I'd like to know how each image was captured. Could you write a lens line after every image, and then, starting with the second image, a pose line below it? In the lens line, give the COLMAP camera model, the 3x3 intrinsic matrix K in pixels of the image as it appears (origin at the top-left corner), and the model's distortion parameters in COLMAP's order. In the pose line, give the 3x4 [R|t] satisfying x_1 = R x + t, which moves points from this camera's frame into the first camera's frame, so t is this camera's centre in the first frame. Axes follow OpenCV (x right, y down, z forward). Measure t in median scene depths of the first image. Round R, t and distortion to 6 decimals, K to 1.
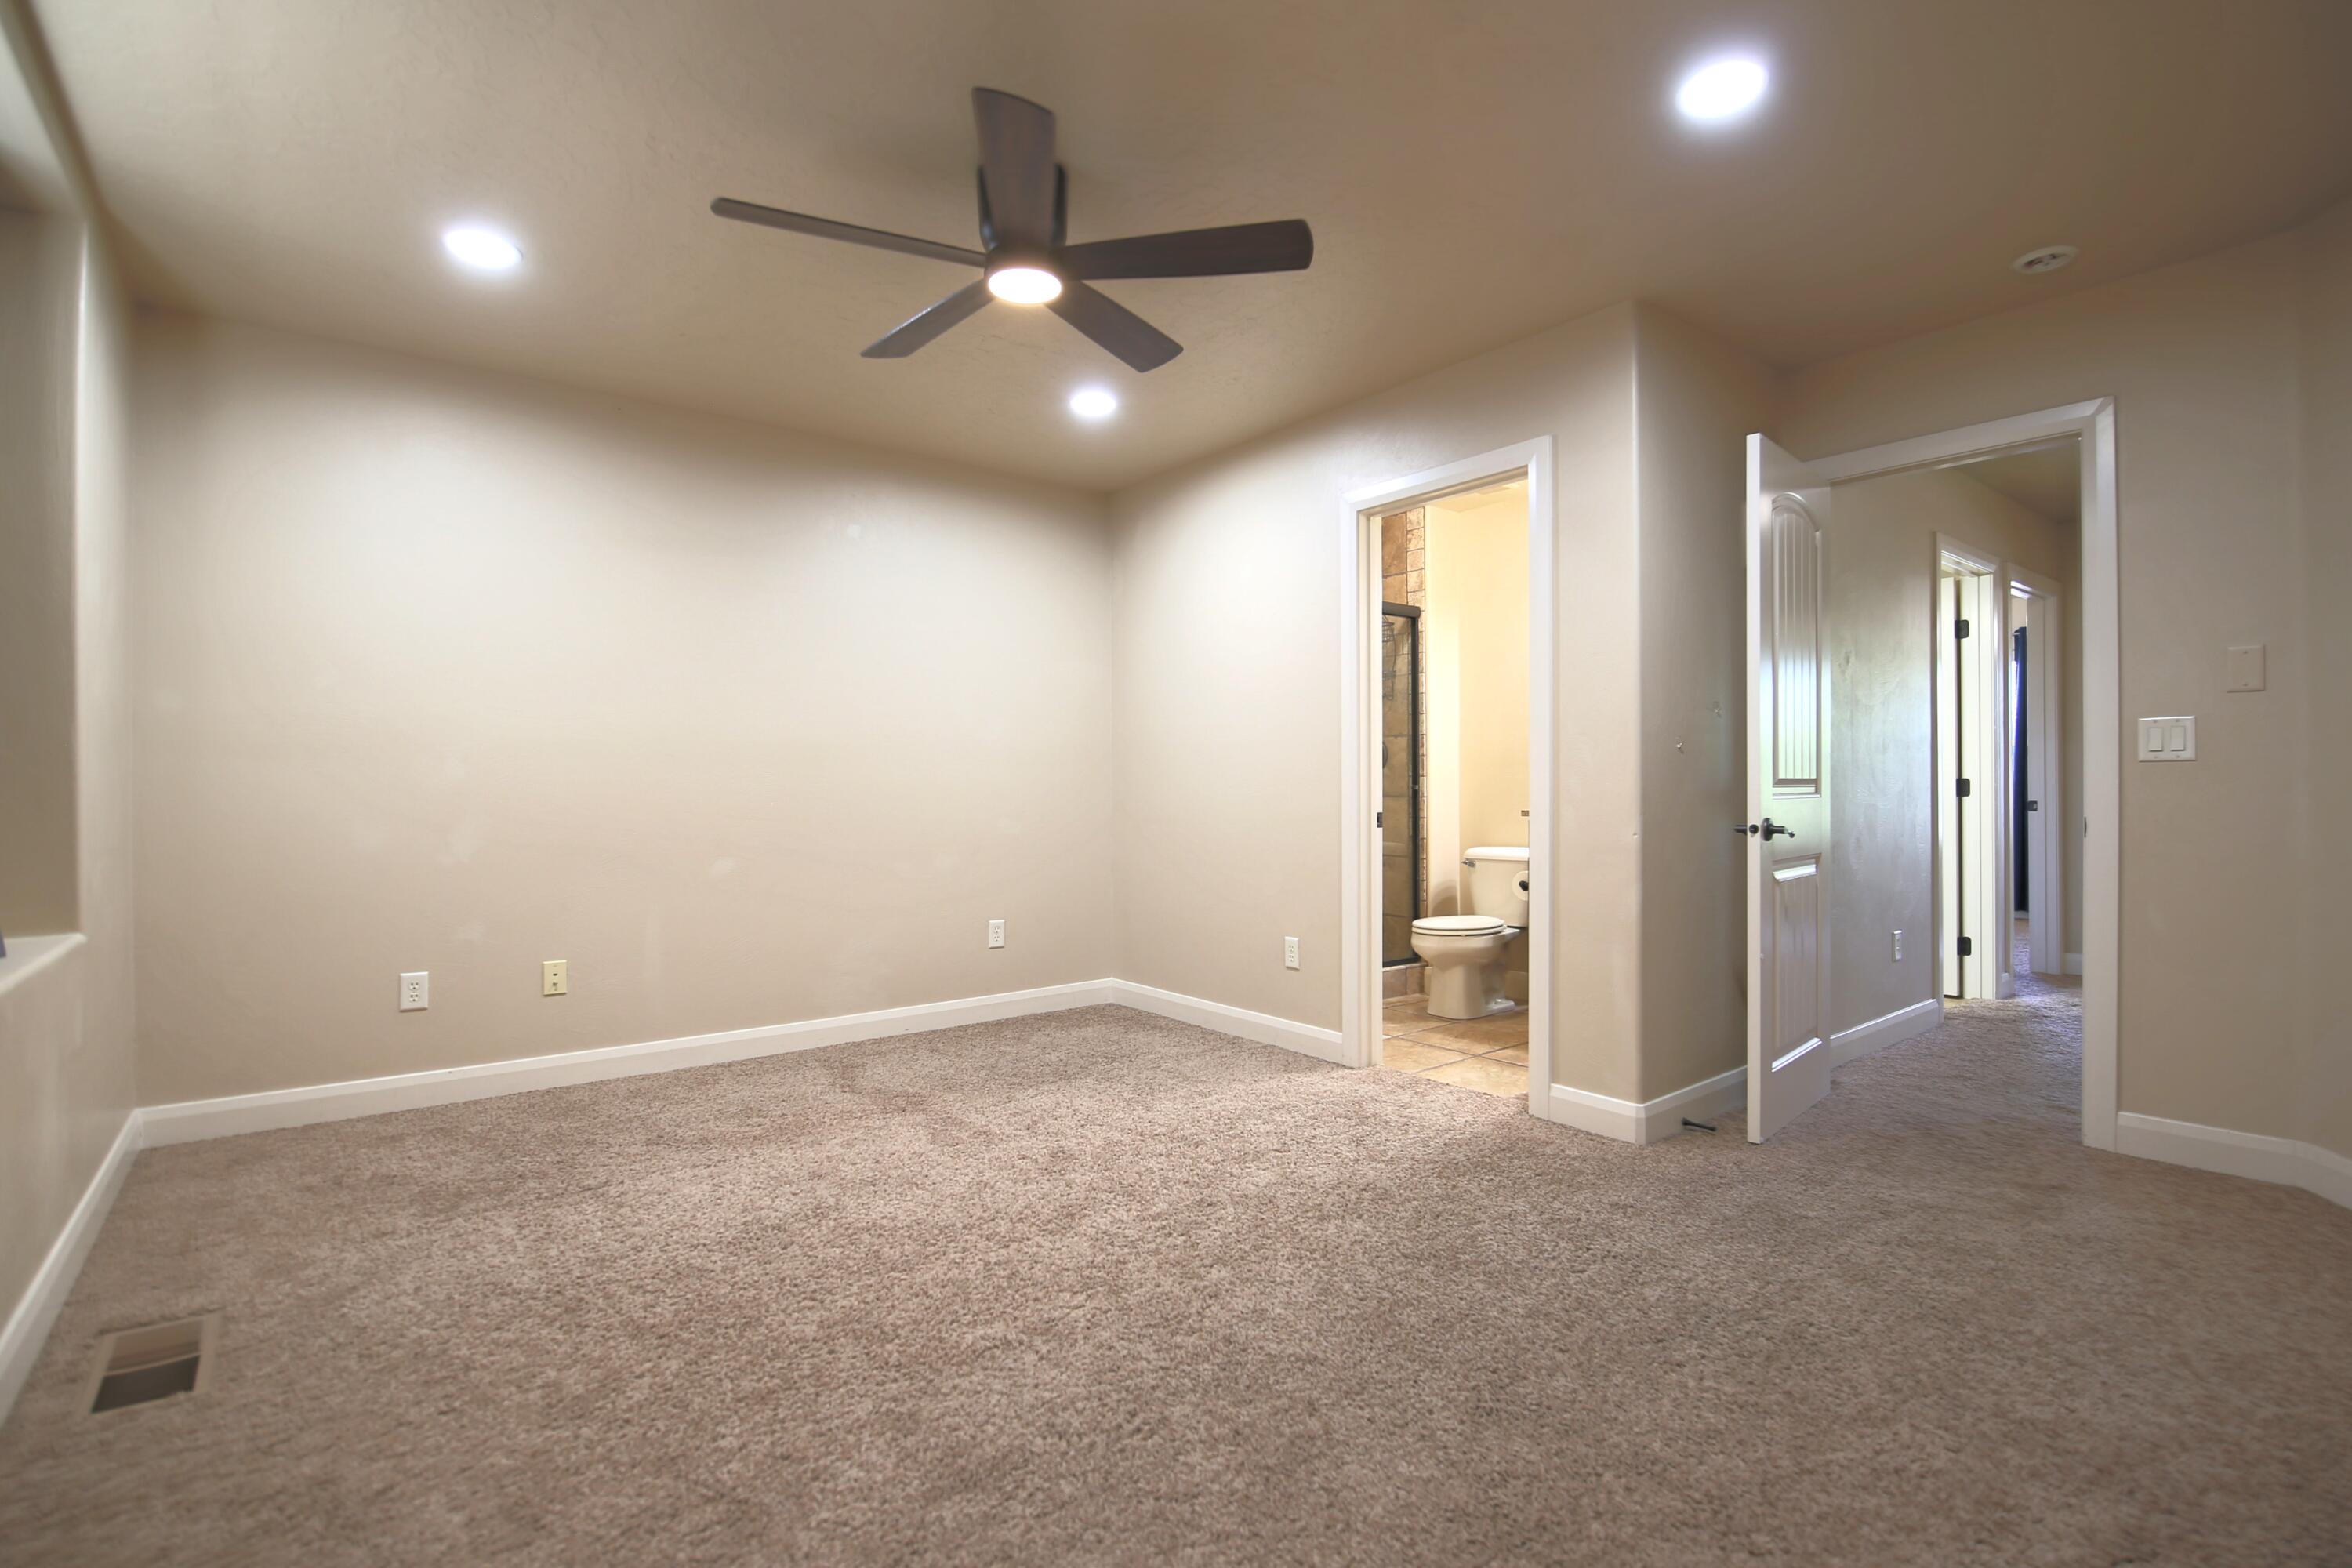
lens RADIAL K [[1088.9, 0, 1182.0], [0, 1088.9, 781.4], [0, 0, 1]] dist [-0.002940, -0.000072]
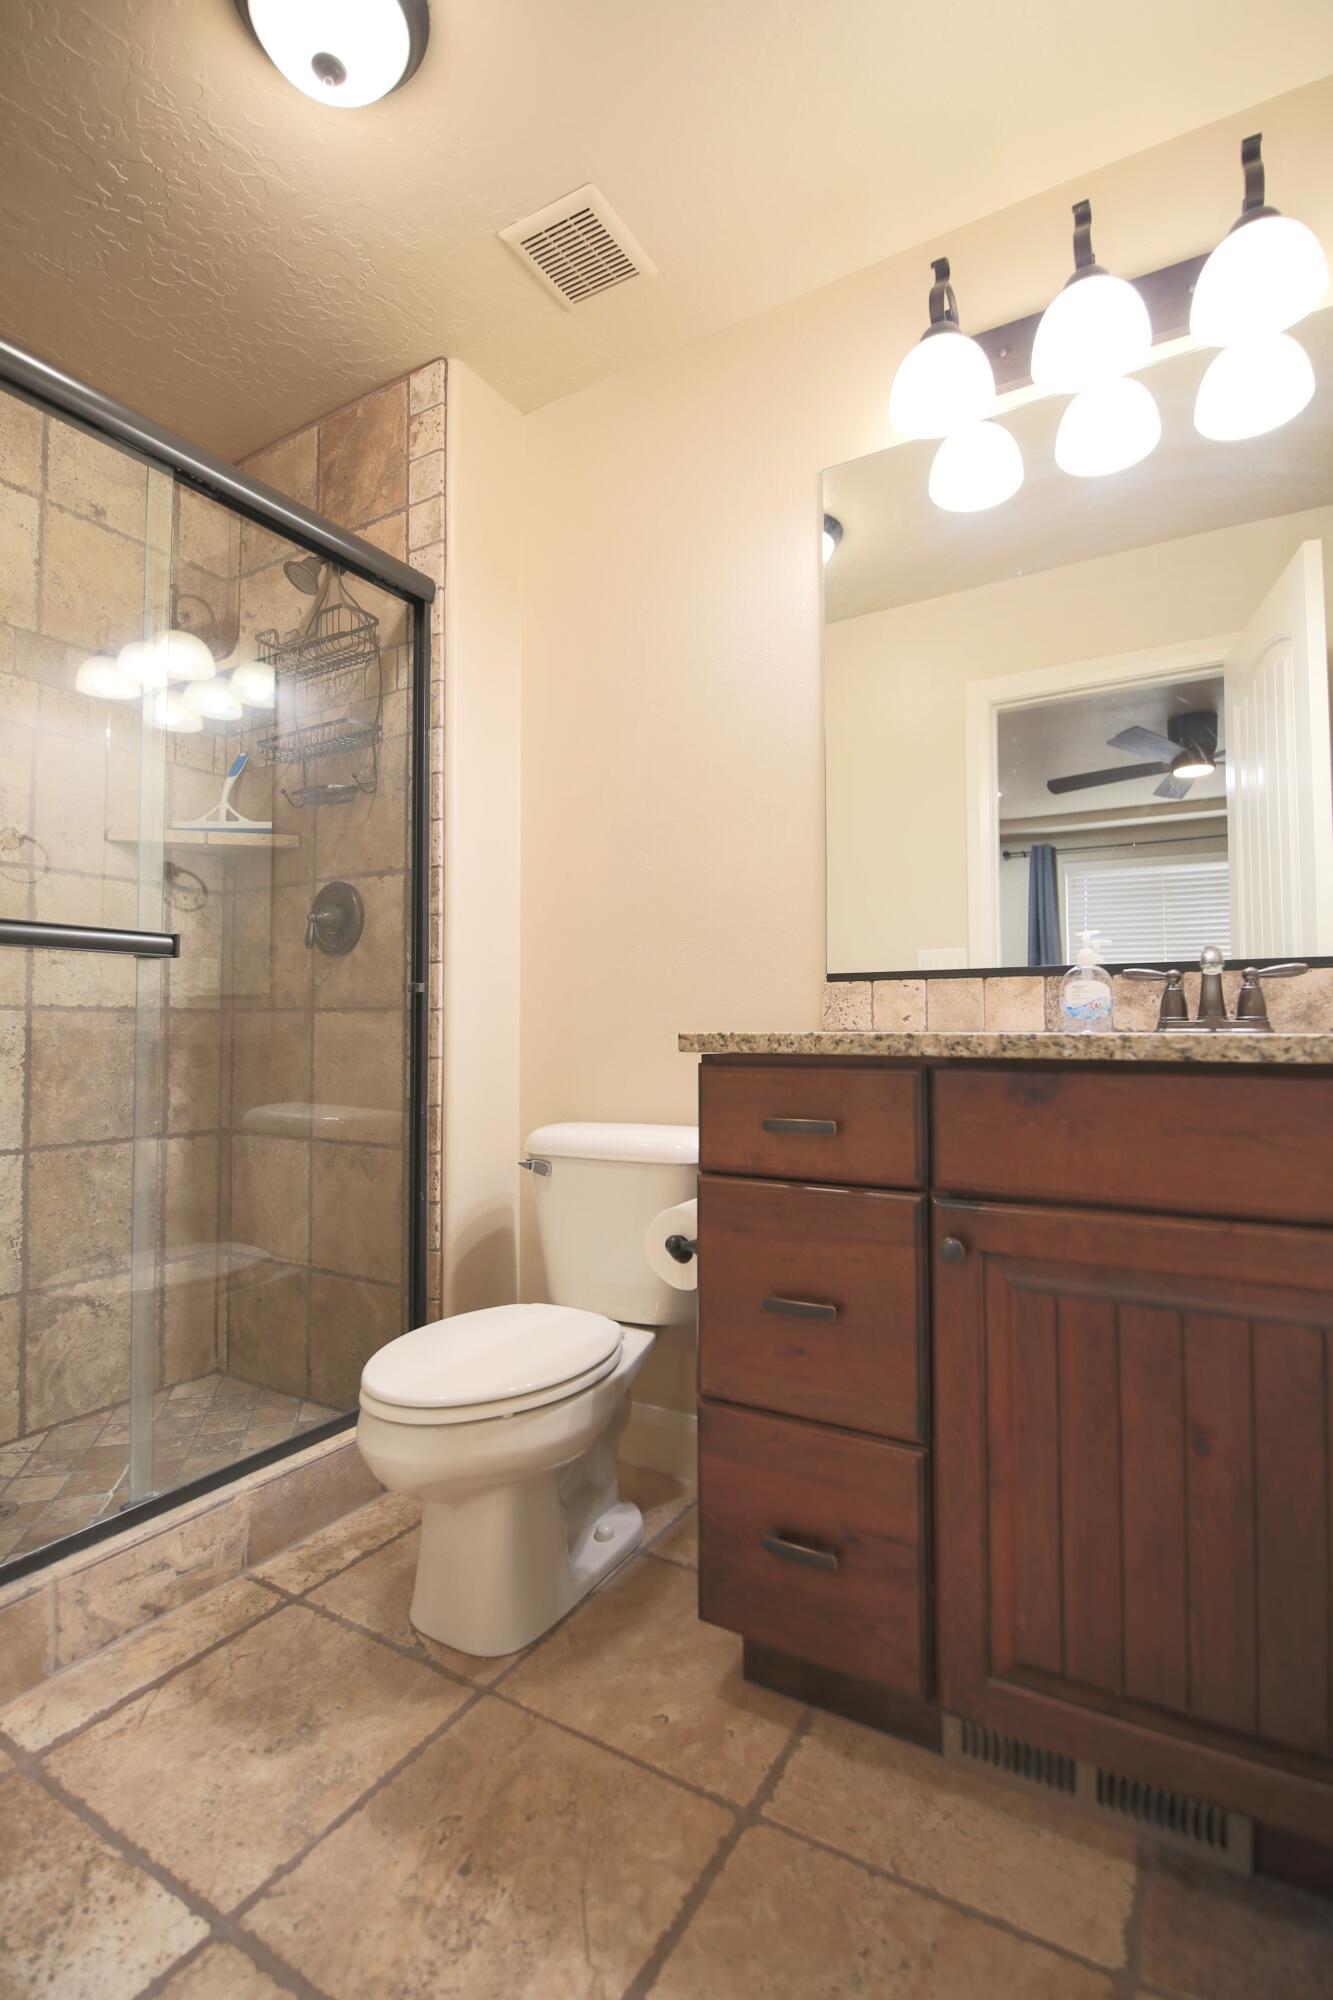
lens RADIAL K [[925.9, 0, 667.0], [0, 925.9, 998.5], [0, 0, 1]] dist [-0.002940, -0.000072]
pose [[0.930798, 0.010068, 0.365395, 0.172166], [-0.004324, 0.999854, -0.016533, 0.015108], [-0.365508, 0.013809, 0.930706, 0.622414]]
